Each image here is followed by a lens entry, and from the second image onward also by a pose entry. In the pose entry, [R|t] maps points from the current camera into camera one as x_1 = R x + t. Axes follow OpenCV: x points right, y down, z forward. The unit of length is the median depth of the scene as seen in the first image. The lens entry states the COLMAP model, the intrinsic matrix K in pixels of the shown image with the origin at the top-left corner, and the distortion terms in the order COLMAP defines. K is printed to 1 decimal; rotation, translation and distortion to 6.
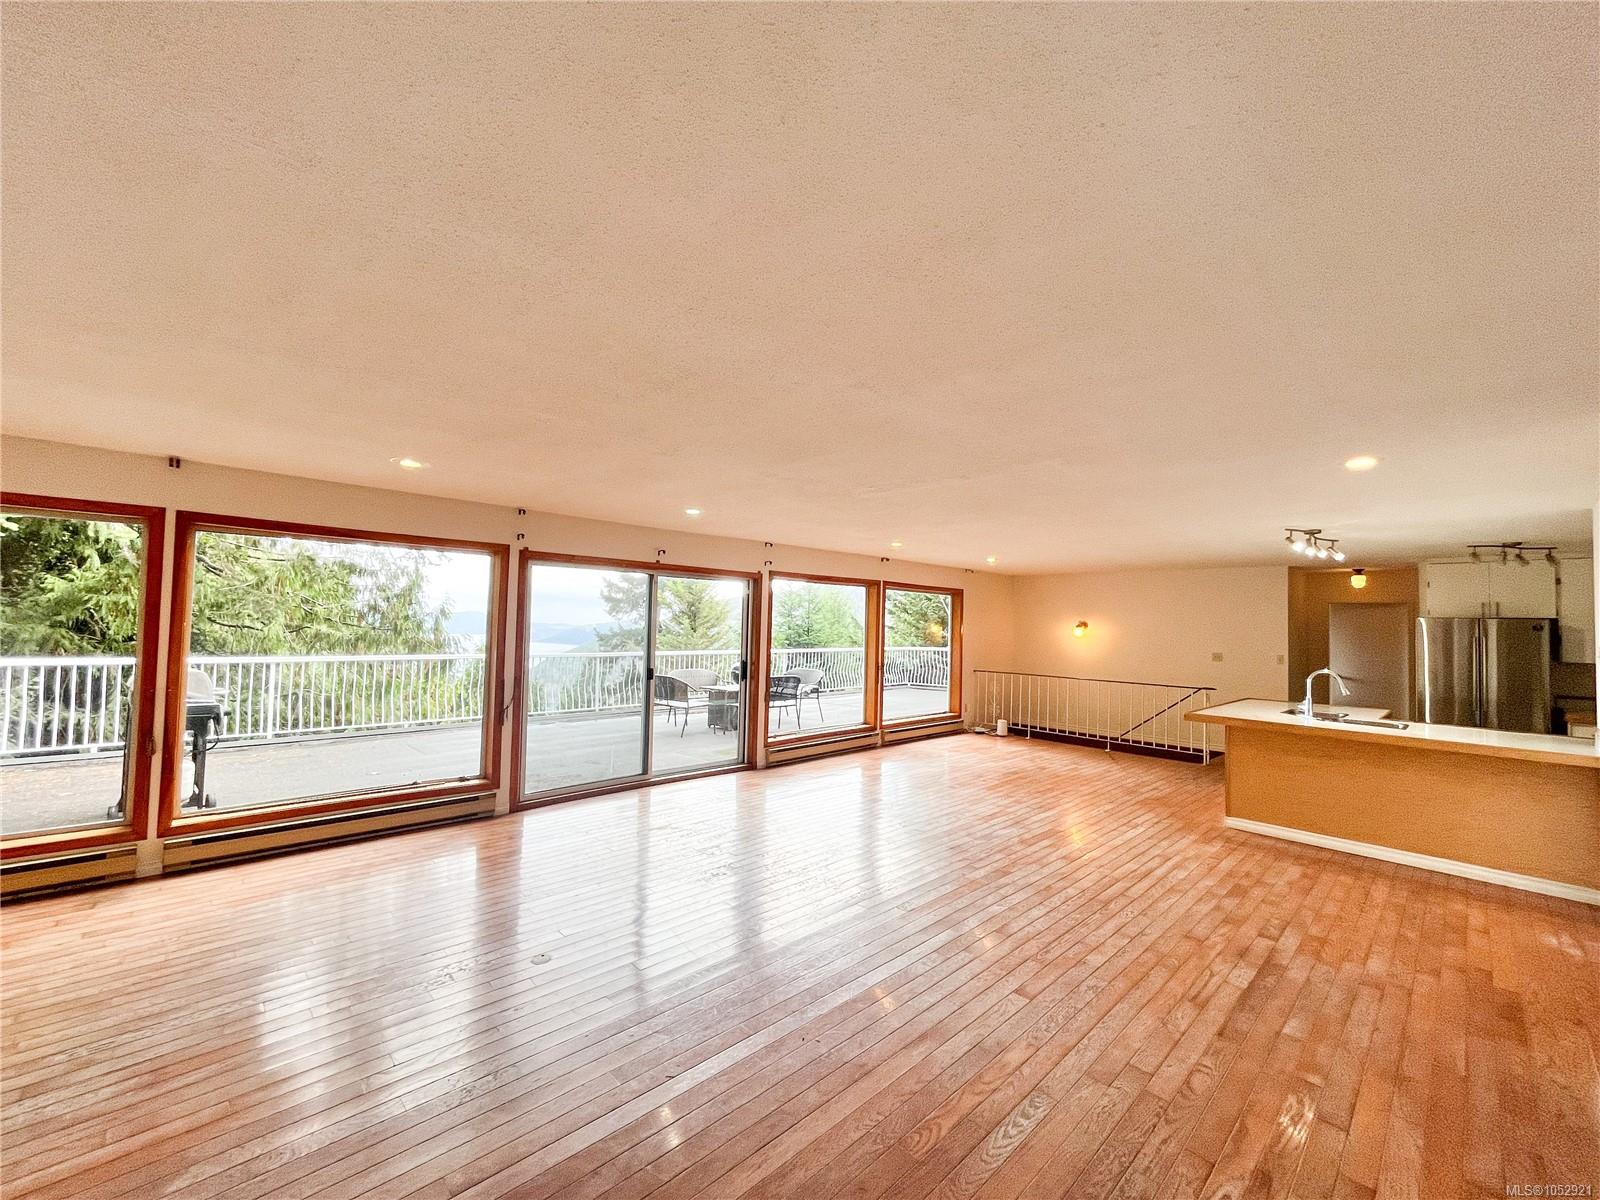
lens RADIAL K [[646.5, 0, 794.9], [0, 646.5, 598.7], [0, 0, 1]] dist [-0.002857, -0.000092]
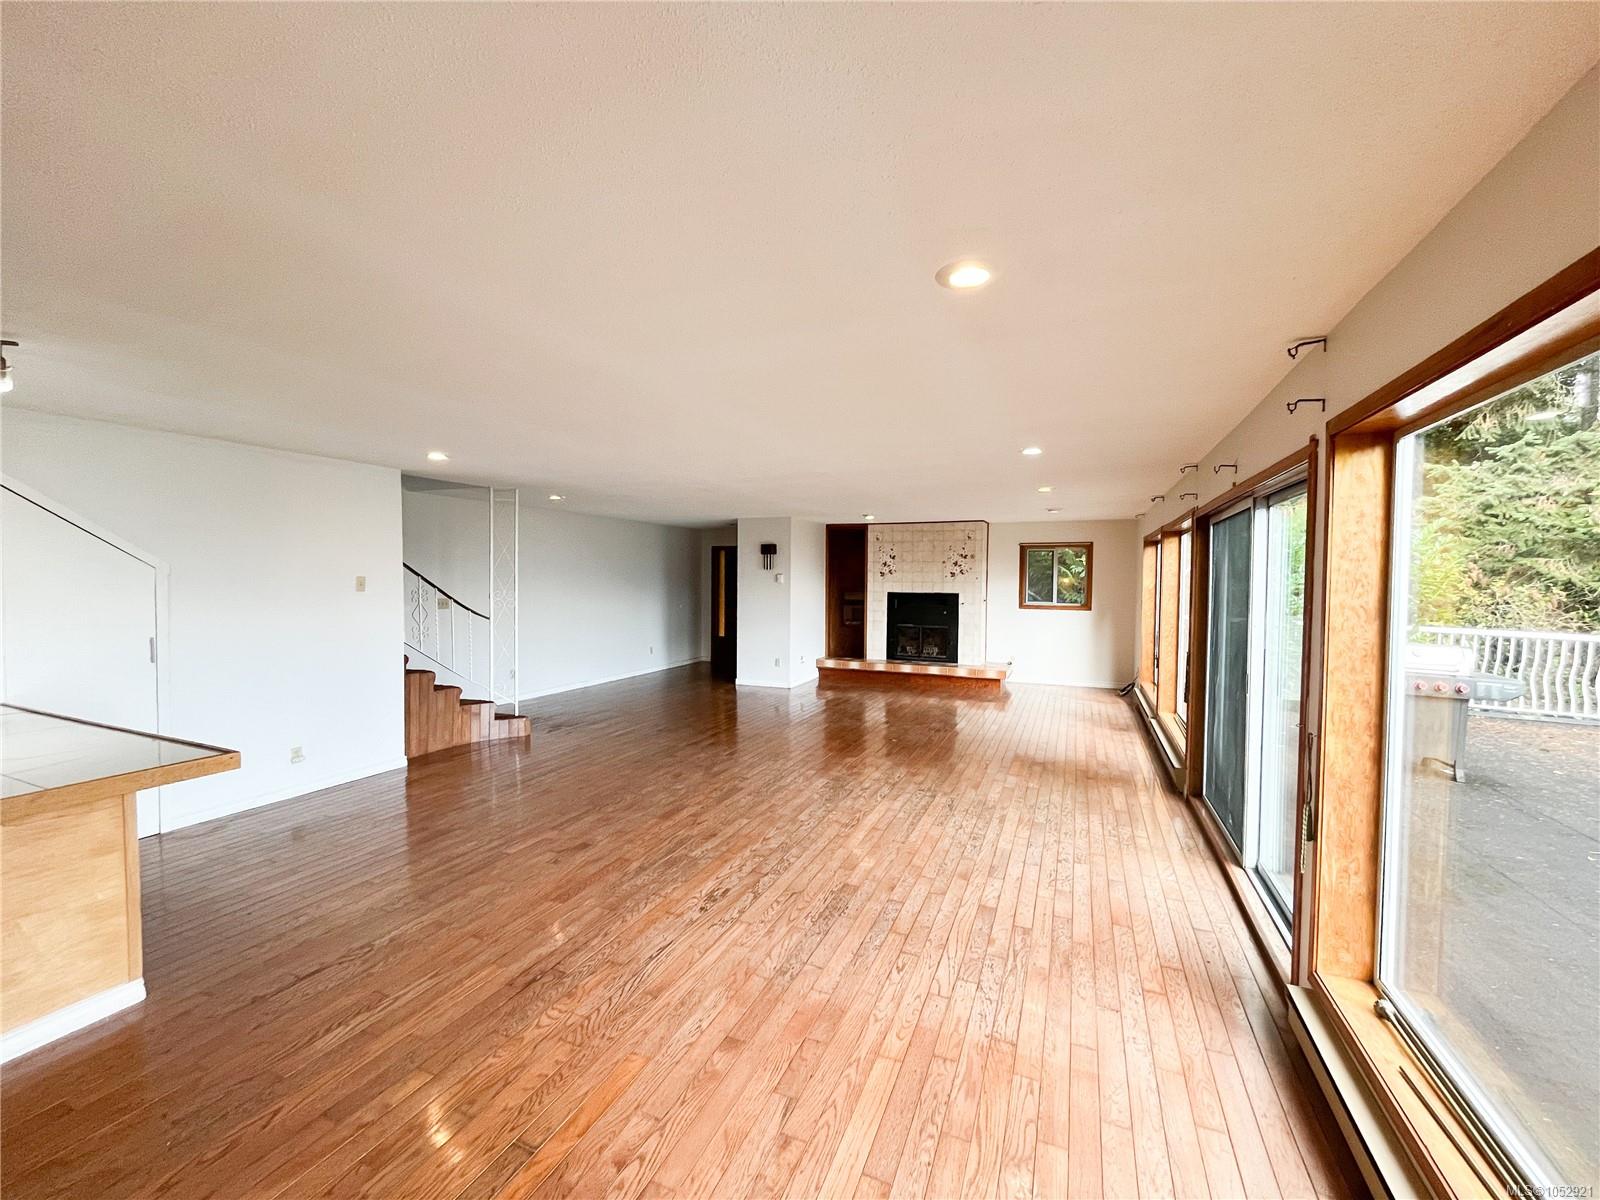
lens RADIAL K [[646.5, 0, 794.9], [0, 646.5, 598.7], [0, 0, 1]] dist [-0.002857, -0.000092]
pose [[-0.921440, -0.020870, -0.387960, 0.460774], [-0.018018, 0.999777, -0.010988, 0.071906], [0.388103, -0.003135, -0.921611, 1.735154]]
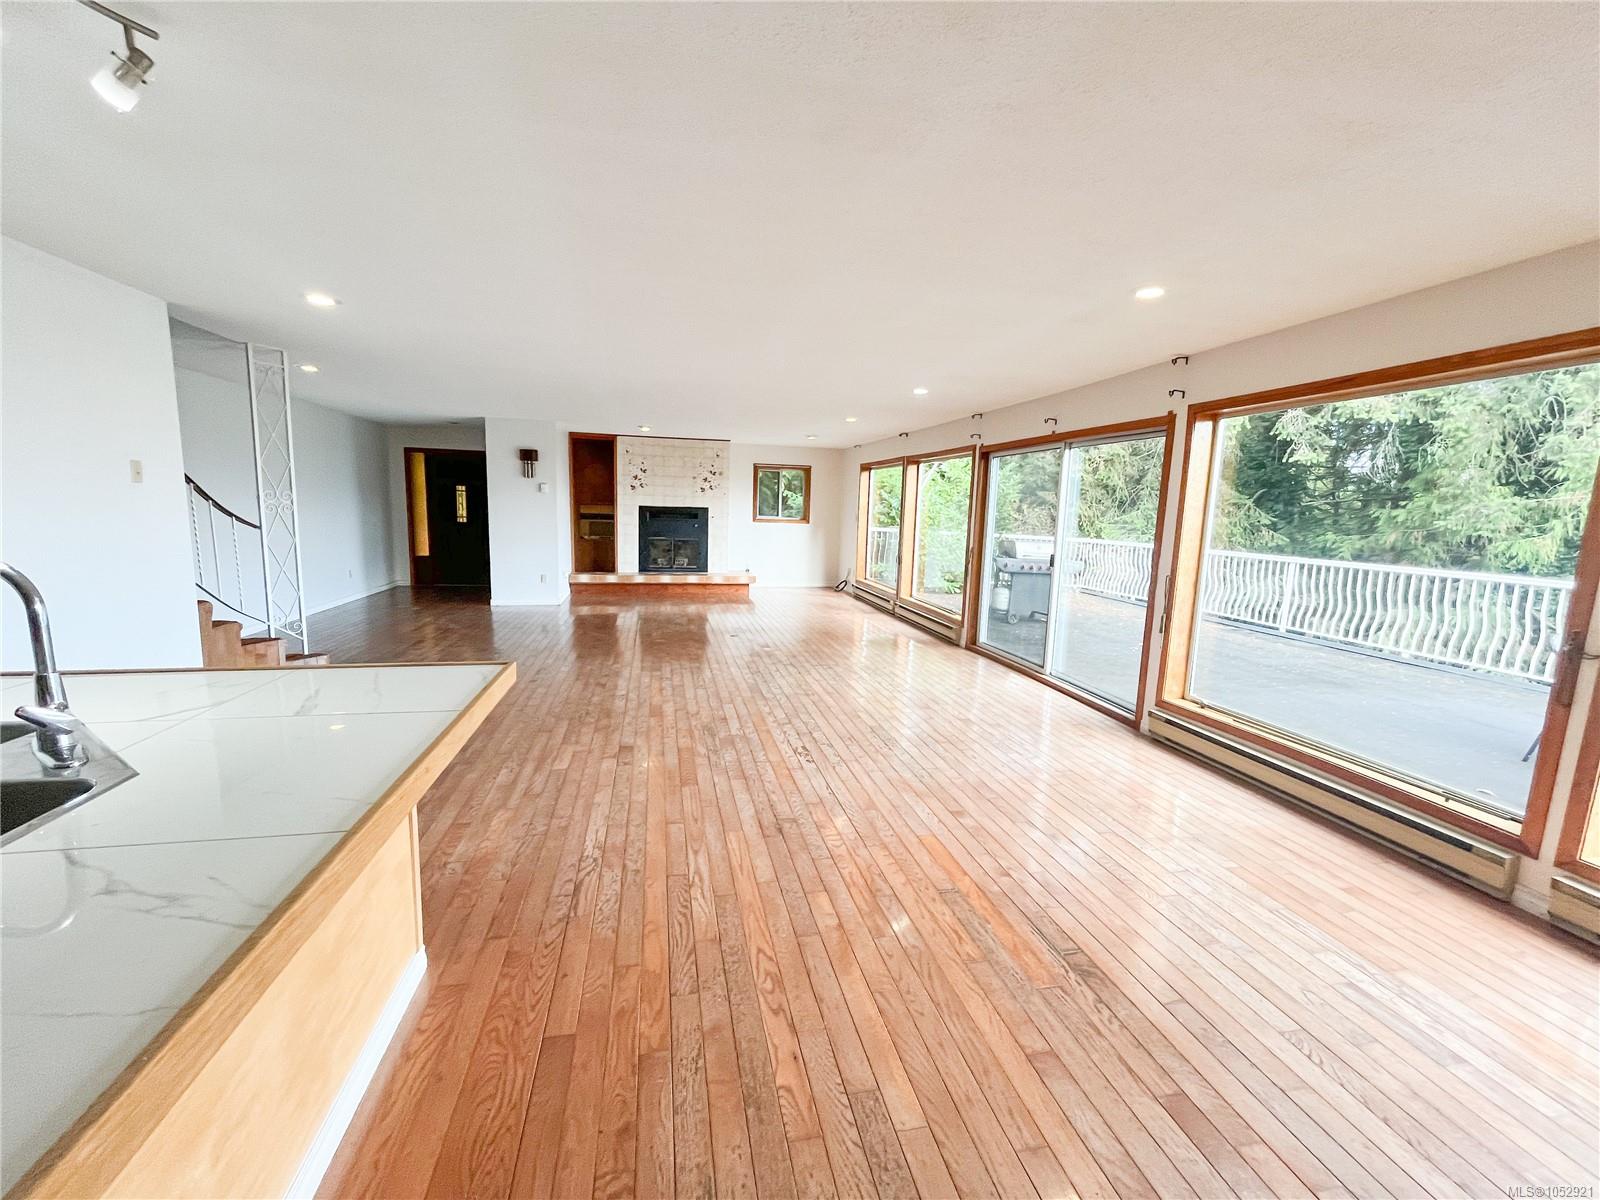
lens RADIAL K [[646.5, 0, 794.9], [0, 646.5, 598.7], [0, 0, 1]] dist [-0.002857, -0.000092]
pose [[-0.523652, 0.078663, -0.848293, 0.928579], [-0.013365, 0.994847, 0.100504, 0.106390], [0.851827, 0.063966, -0.519903, 1.480846]]
